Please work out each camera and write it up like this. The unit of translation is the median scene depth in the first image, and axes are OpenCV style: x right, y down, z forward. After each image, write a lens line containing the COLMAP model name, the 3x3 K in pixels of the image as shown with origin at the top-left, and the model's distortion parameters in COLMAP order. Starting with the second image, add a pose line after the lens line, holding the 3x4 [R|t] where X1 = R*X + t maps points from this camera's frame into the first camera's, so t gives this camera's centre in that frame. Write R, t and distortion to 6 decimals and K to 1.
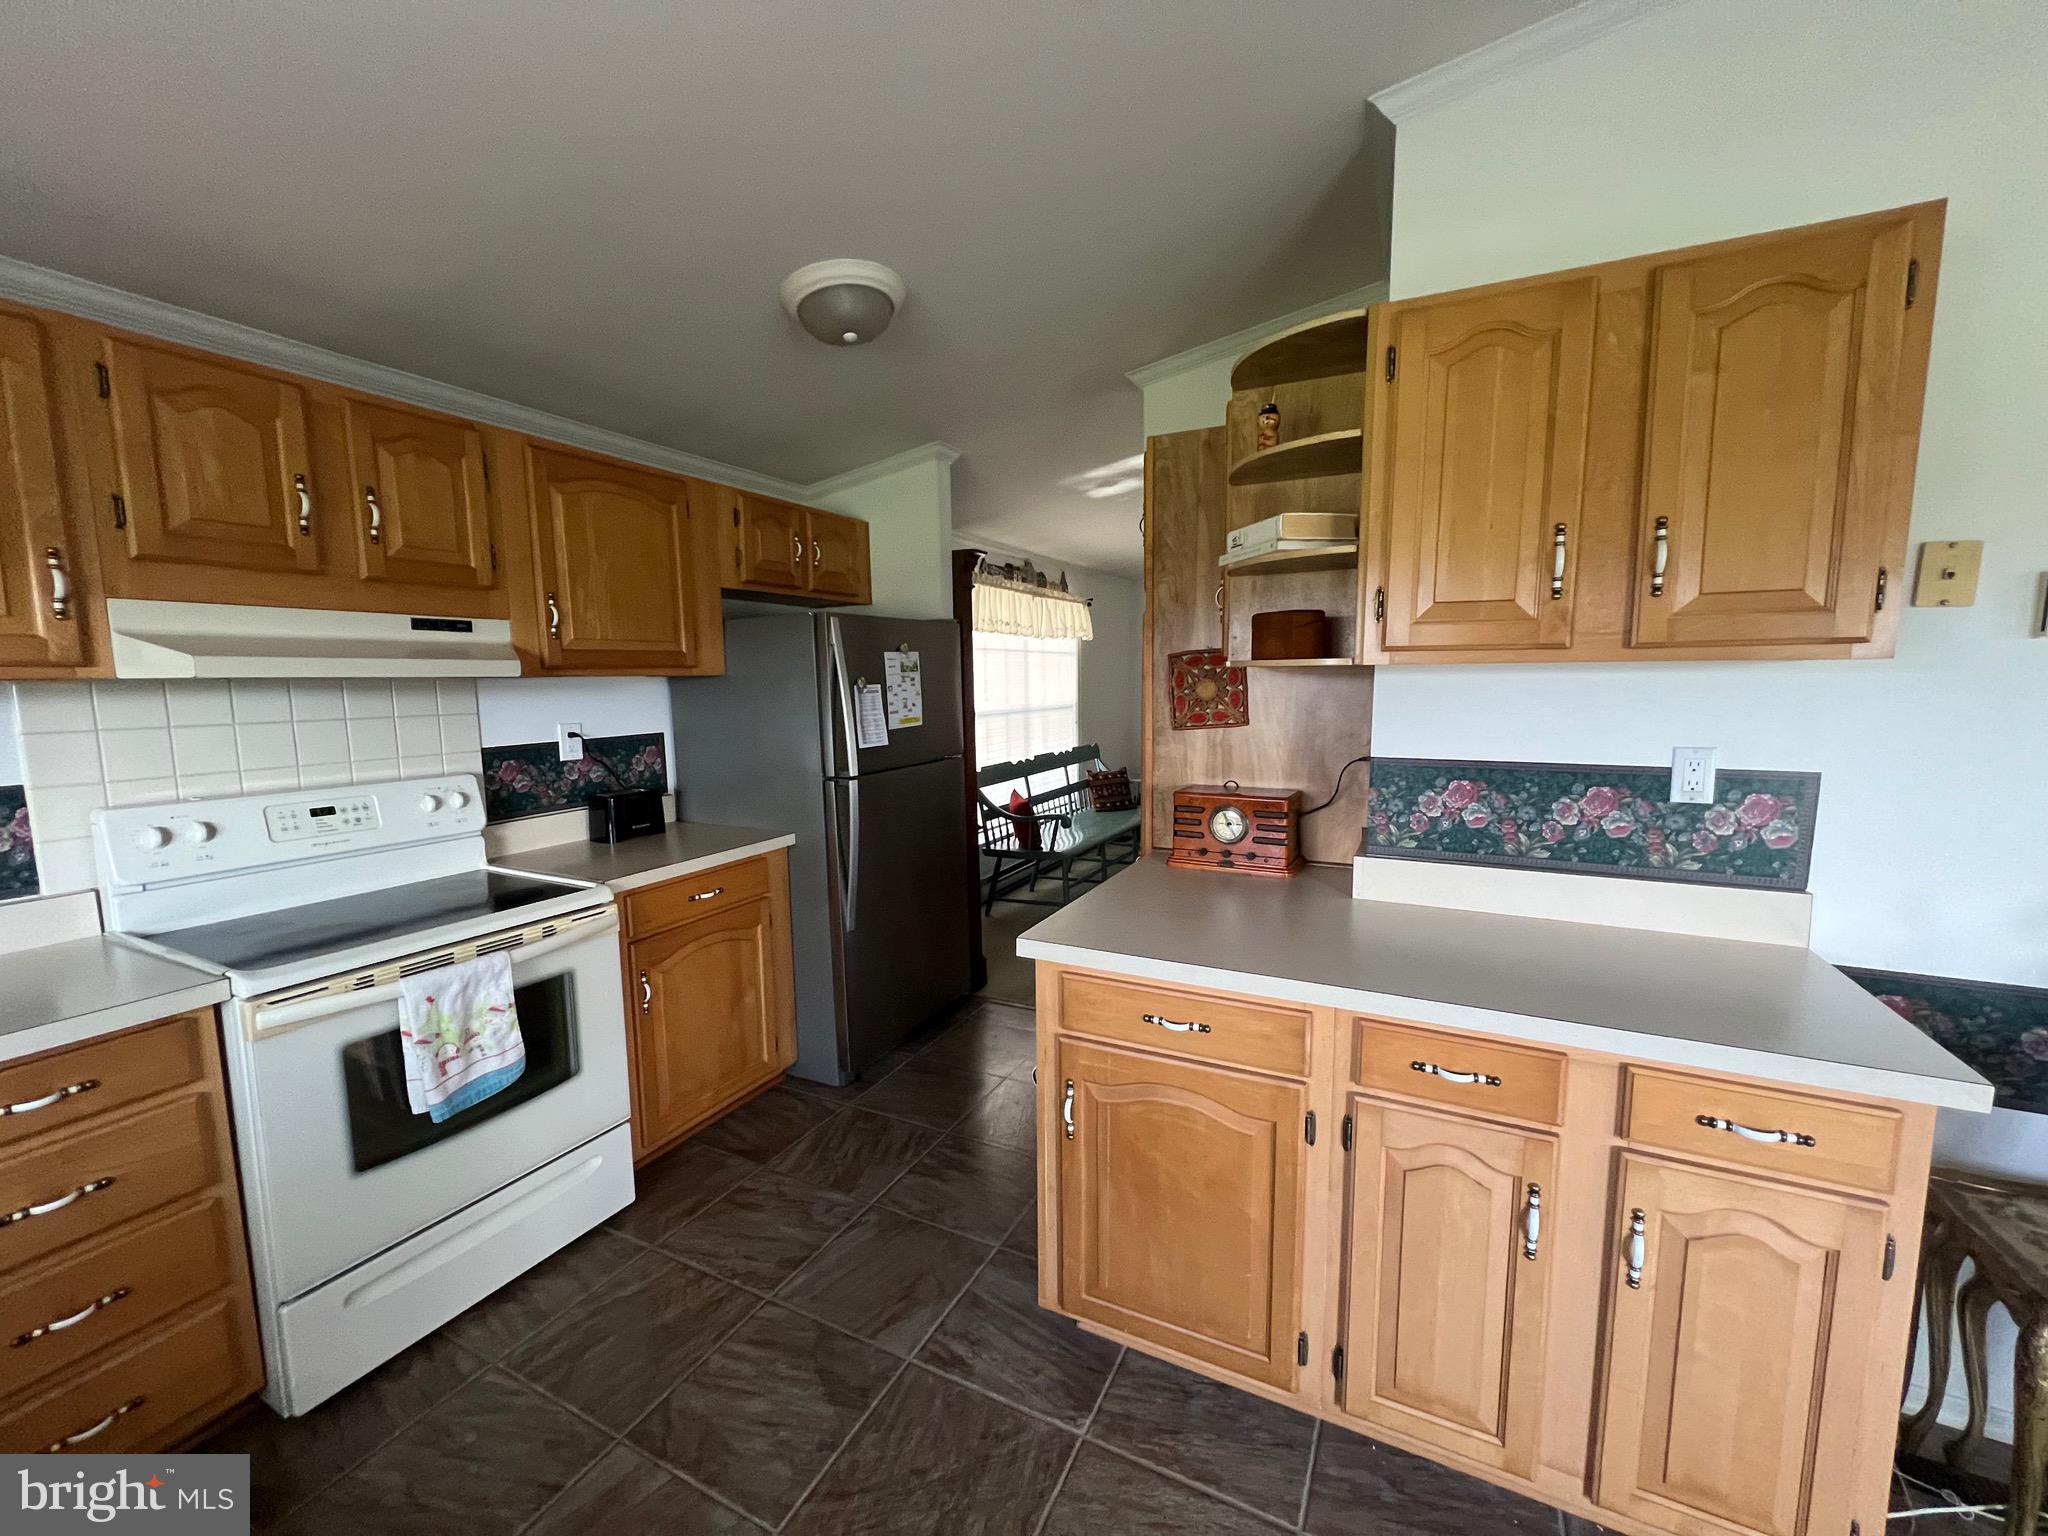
lens RADIAL K [[823.5, 0, 1024.0], [0, 823.5, 768.0], [0, 0, 1]] dist [-0.003291, -0.000233]
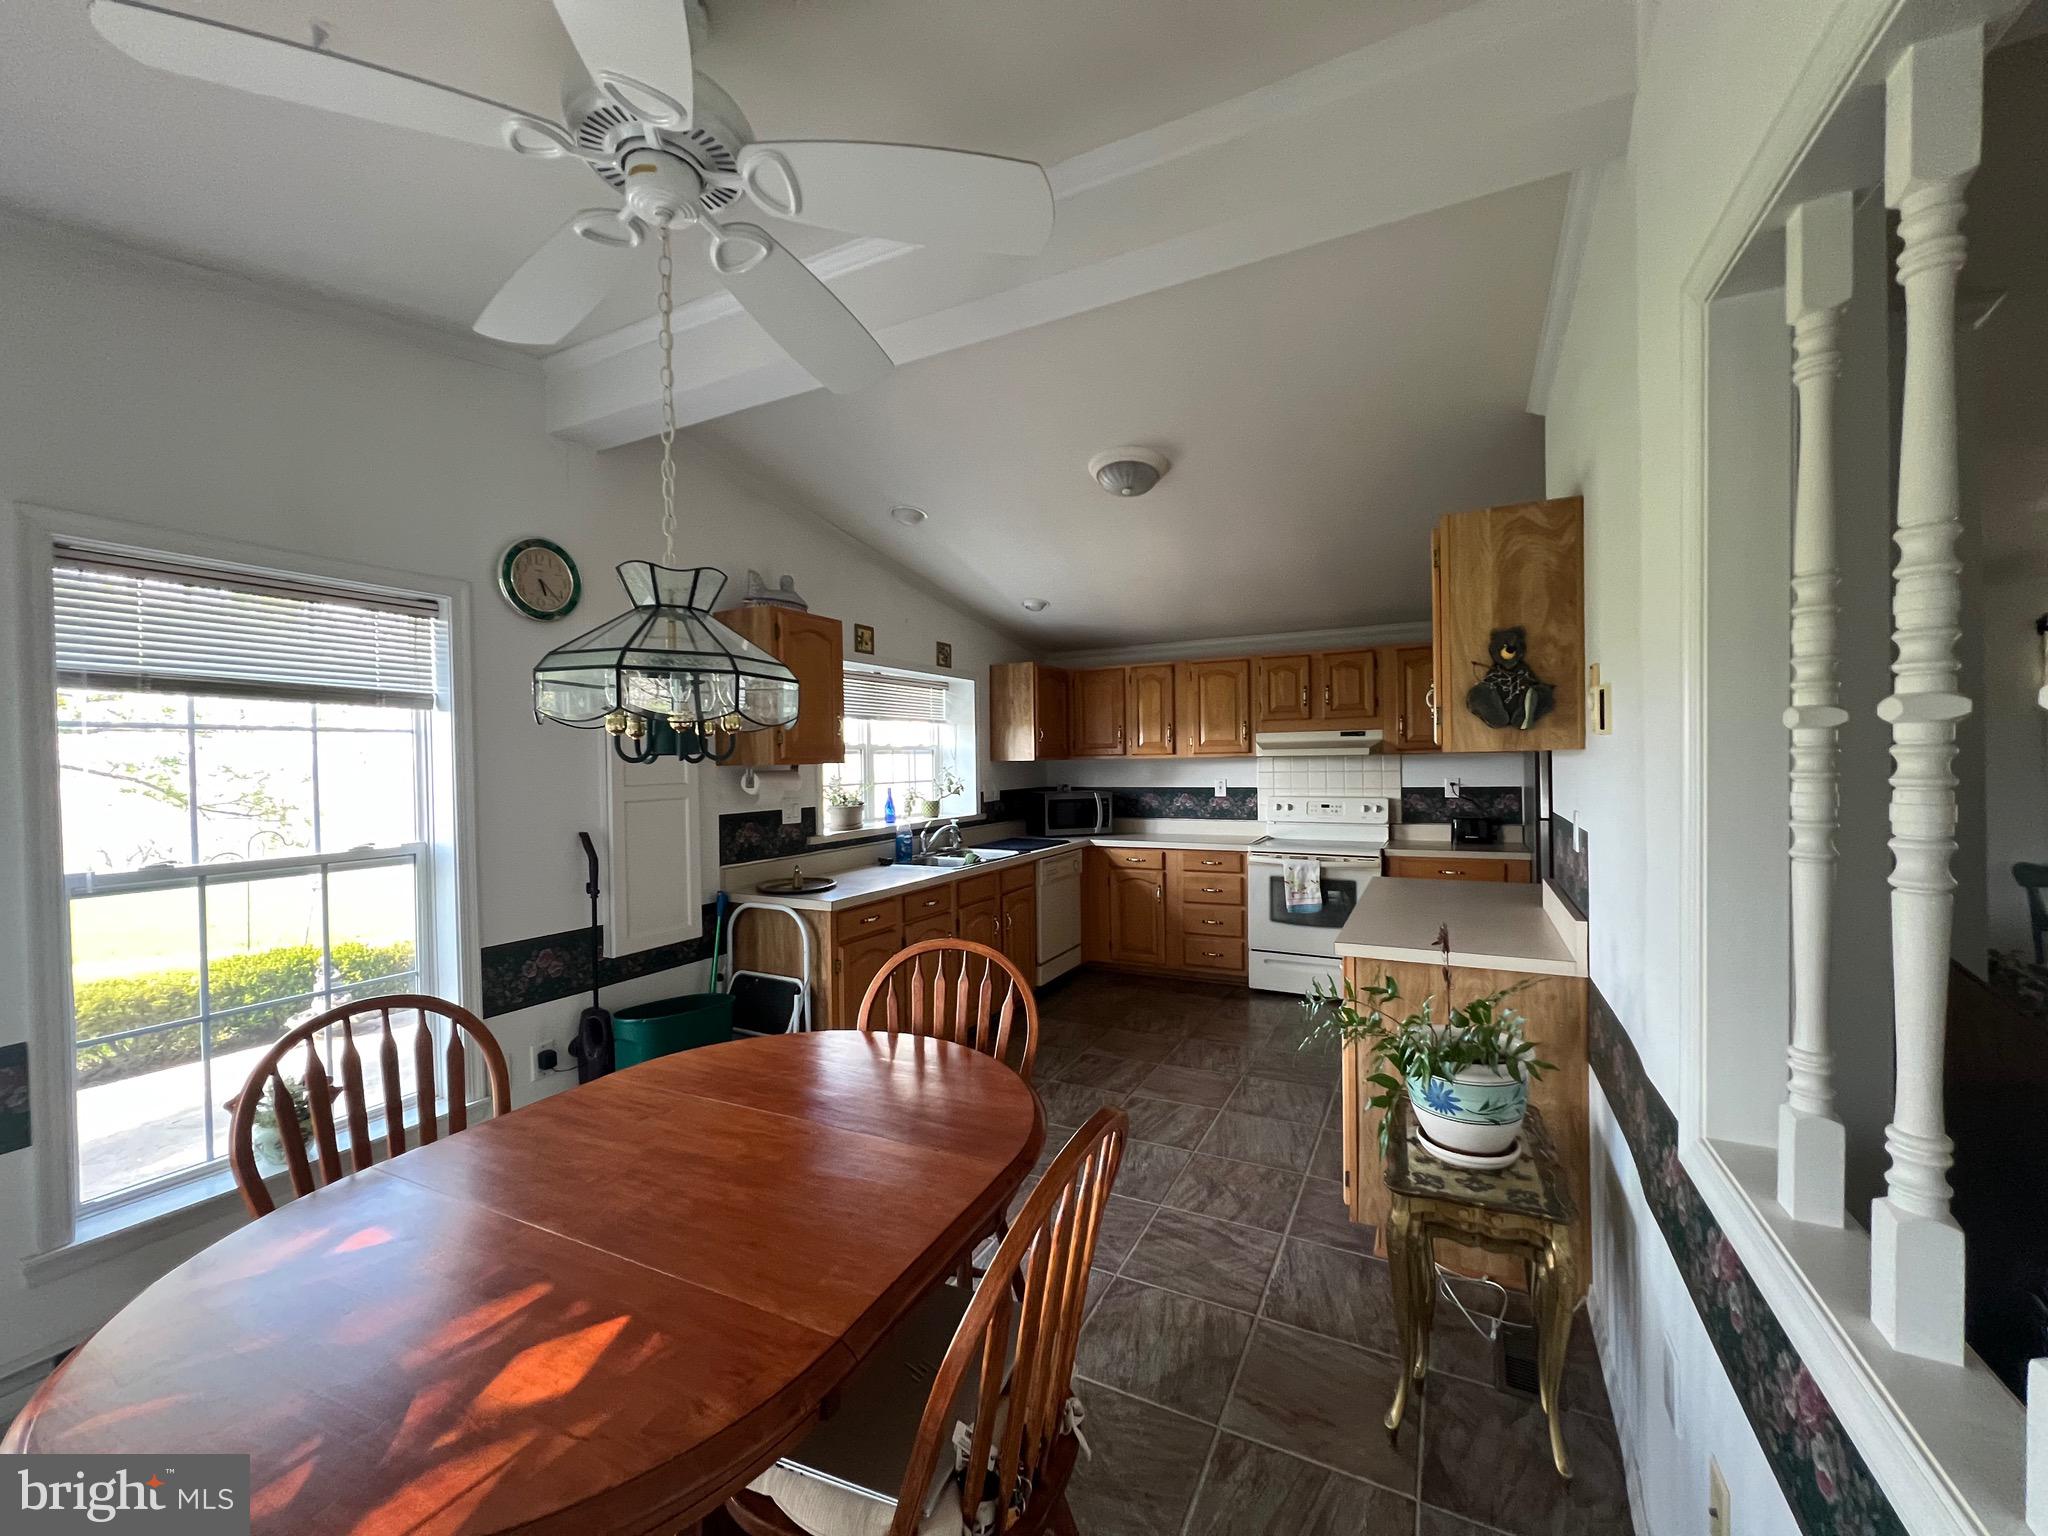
lens RADIAL K [[810.1, 0, 1024.9], [0, 810.1, 773.9], [0, 0, 1]] dist [0.001661, 0.000275]
pose [[-0.013071, 0.025361, -0.999593, 1.837058], [-0.097405, 0.994892, 0.026515, -0.025157], [0.995159, 0.097712, -0.010534, 0.069540]]
